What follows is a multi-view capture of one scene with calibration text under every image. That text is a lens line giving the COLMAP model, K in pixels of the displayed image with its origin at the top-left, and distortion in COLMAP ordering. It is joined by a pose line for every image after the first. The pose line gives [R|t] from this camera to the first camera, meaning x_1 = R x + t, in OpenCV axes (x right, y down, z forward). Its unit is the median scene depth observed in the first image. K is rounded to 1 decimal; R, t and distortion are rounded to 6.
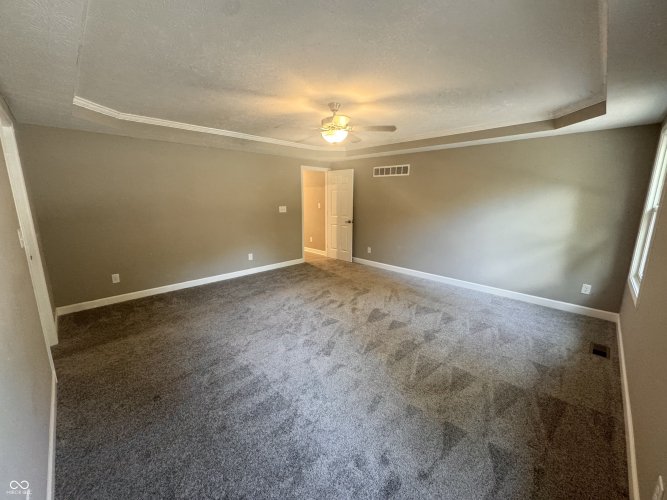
lens RADIAL K [[267.3, 0, 333.6], [0, 267.3, 248.9], [0, 0, 1]] dist [-0.002888, -0.000248]
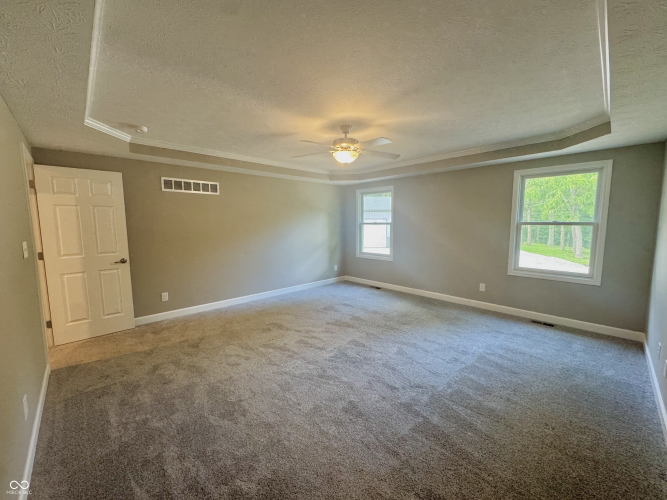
lens RADIAL K [[267.3, 0, 333.6], [0, 267.3, 248.9], [0, 0, 1]] dist [-0.002888, -0.000248]
pose [[0.019143, -0.101775, 0.994623, -0.731530], [0.198935, 0.975302, 0.095969, -0.131773], [-0.979826, 0.196028, 0.038917, 0.752333]]
